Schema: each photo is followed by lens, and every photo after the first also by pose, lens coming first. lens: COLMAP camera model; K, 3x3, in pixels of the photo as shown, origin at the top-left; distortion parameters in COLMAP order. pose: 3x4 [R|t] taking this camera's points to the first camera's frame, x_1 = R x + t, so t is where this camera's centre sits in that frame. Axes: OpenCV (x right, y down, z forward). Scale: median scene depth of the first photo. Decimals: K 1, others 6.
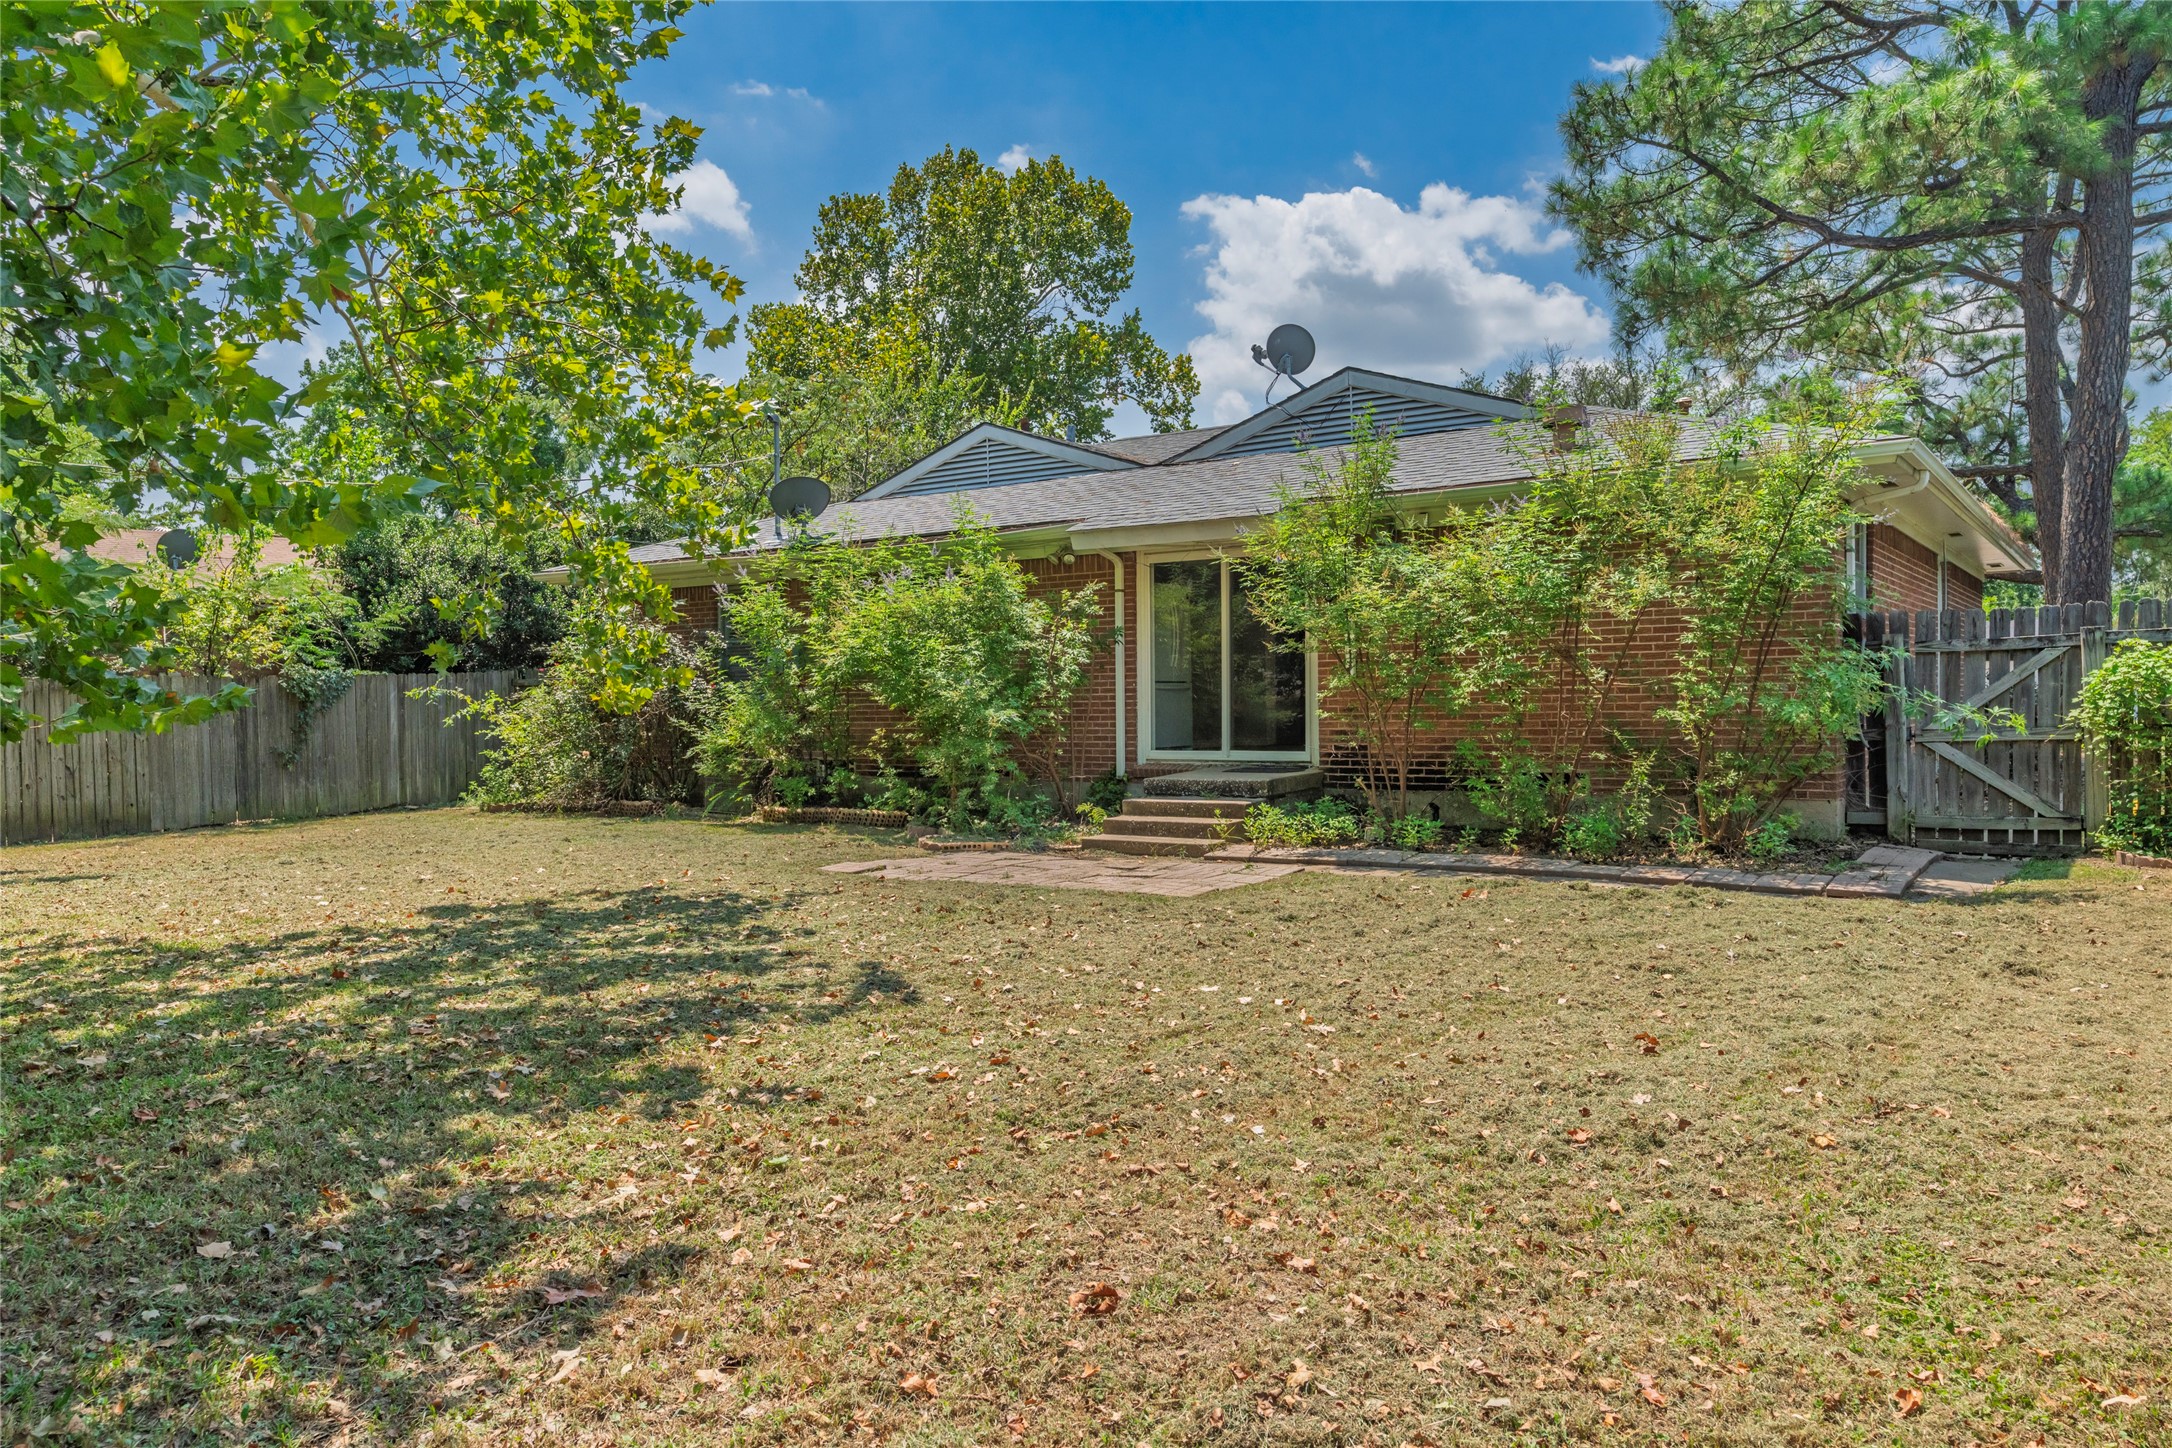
lens RADIAL K [[1509.2, 0, 1085.4], [0, 1509.2, 714.9], [0, 0, 1]] dist [0.001606, 0.003176]
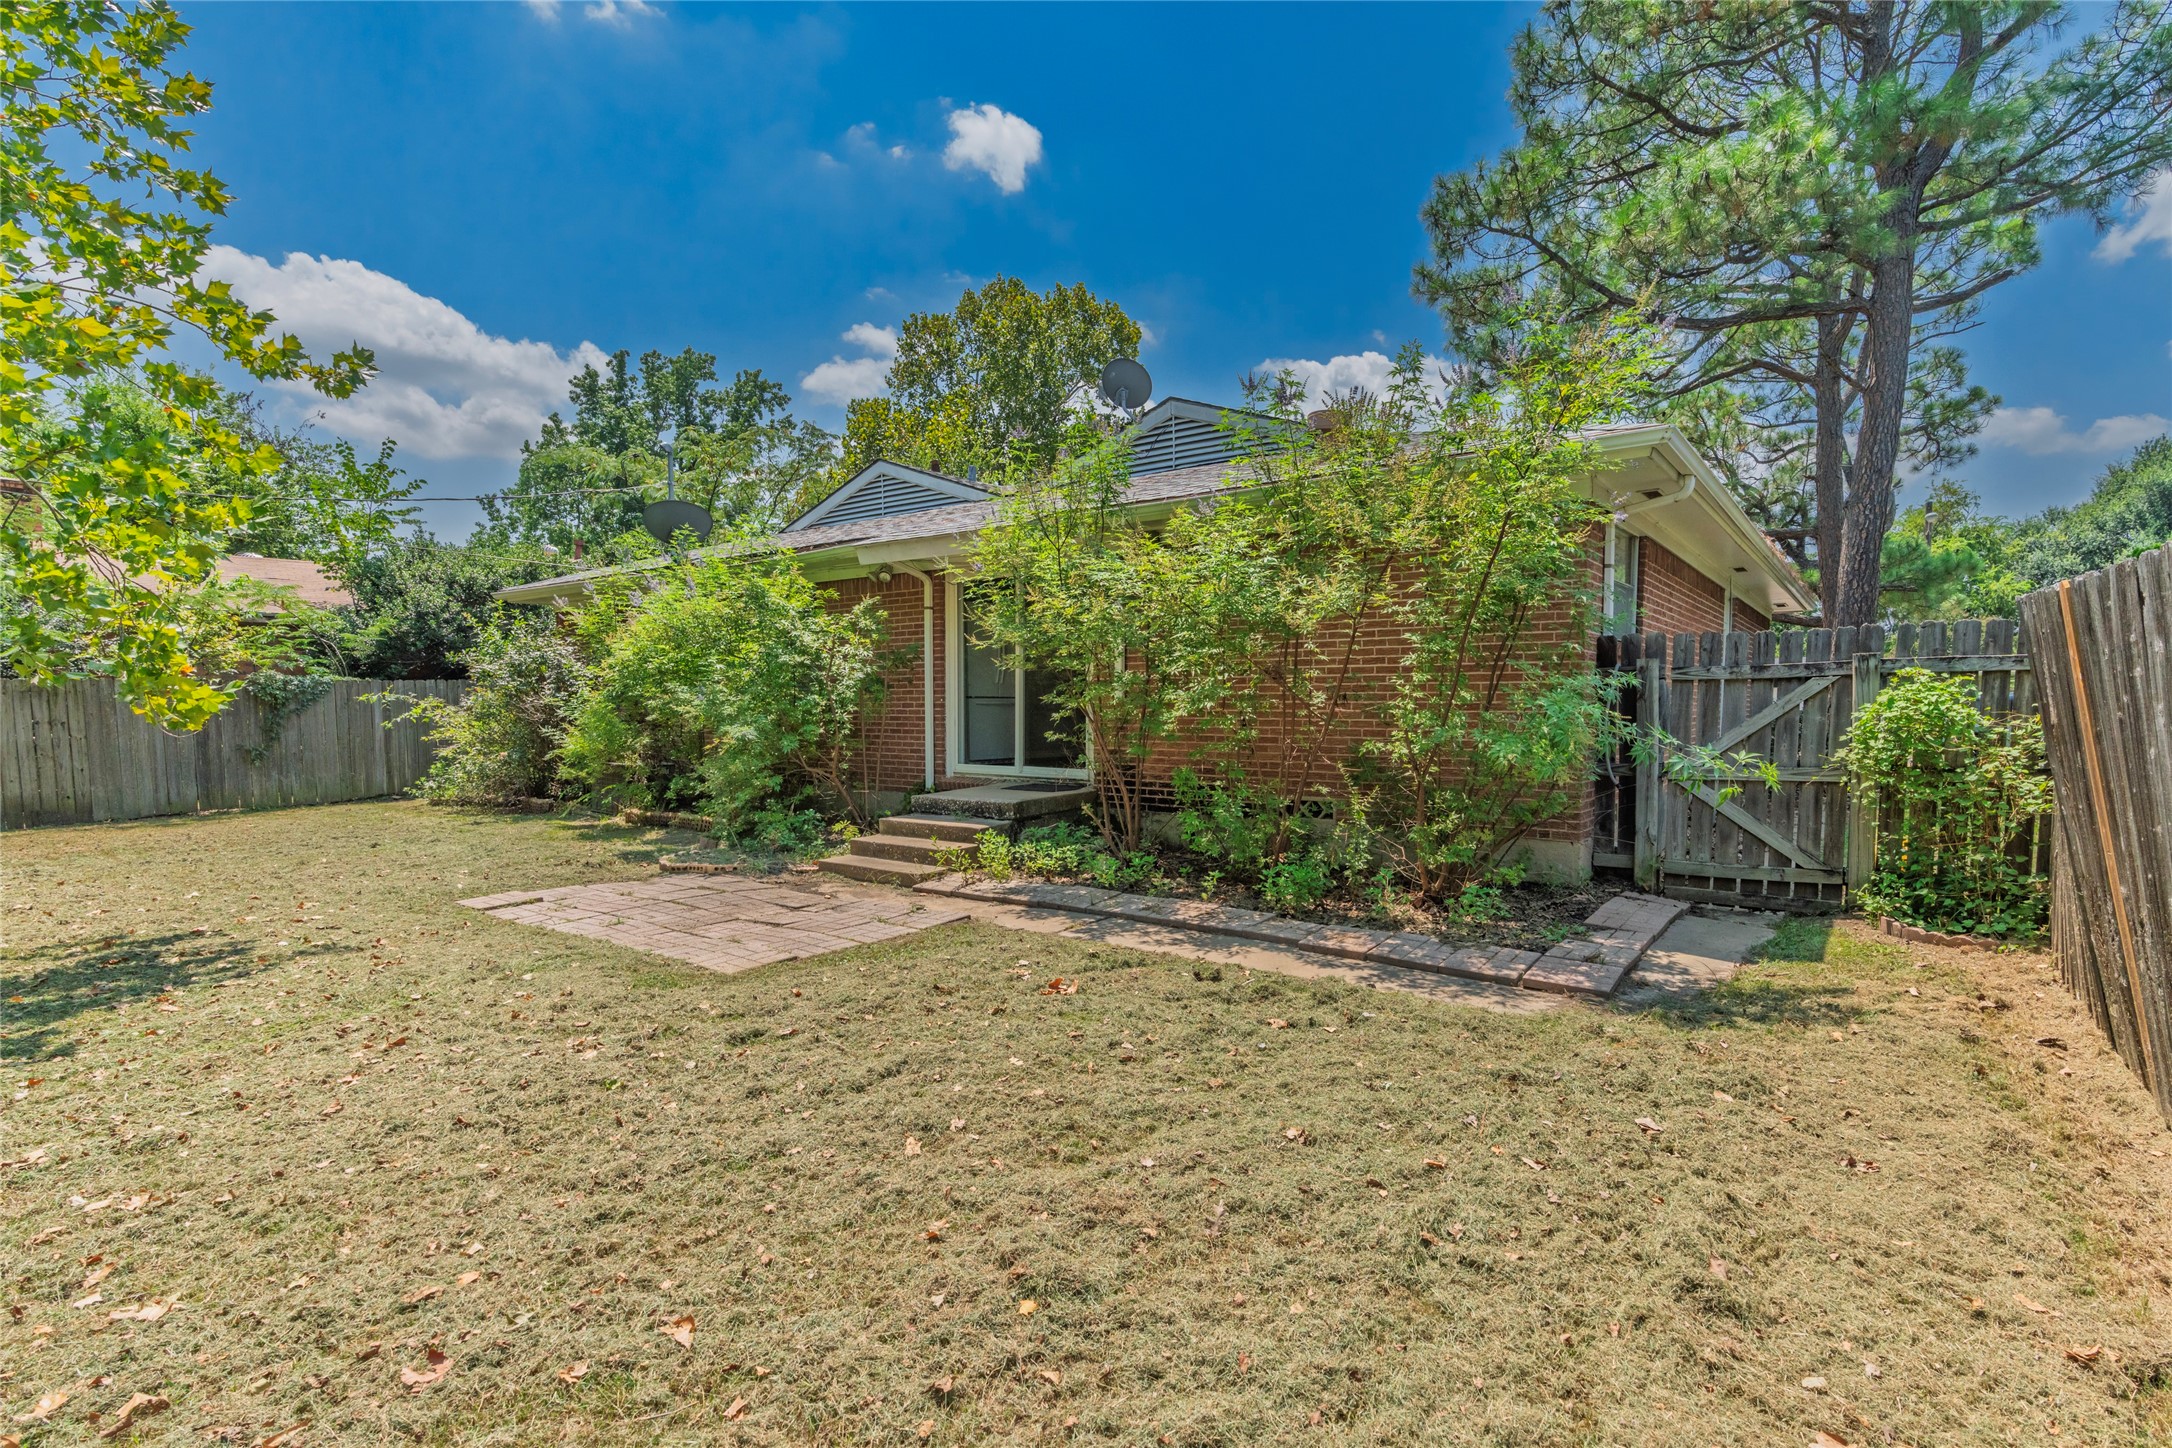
lens RADIAL K [[1031.4, 0, 1184.6], [0, 1031.4, 771.0], [0, 0, 1]] dist [-0.027620, 0.016479]
pose [[0.999872, 0.013339, 0.008788, 0.189377], [-0.013802, 0.998390, 0.055025, -0.012404], [-0.008040, -0.055139, 0.998446, 0.289399]]
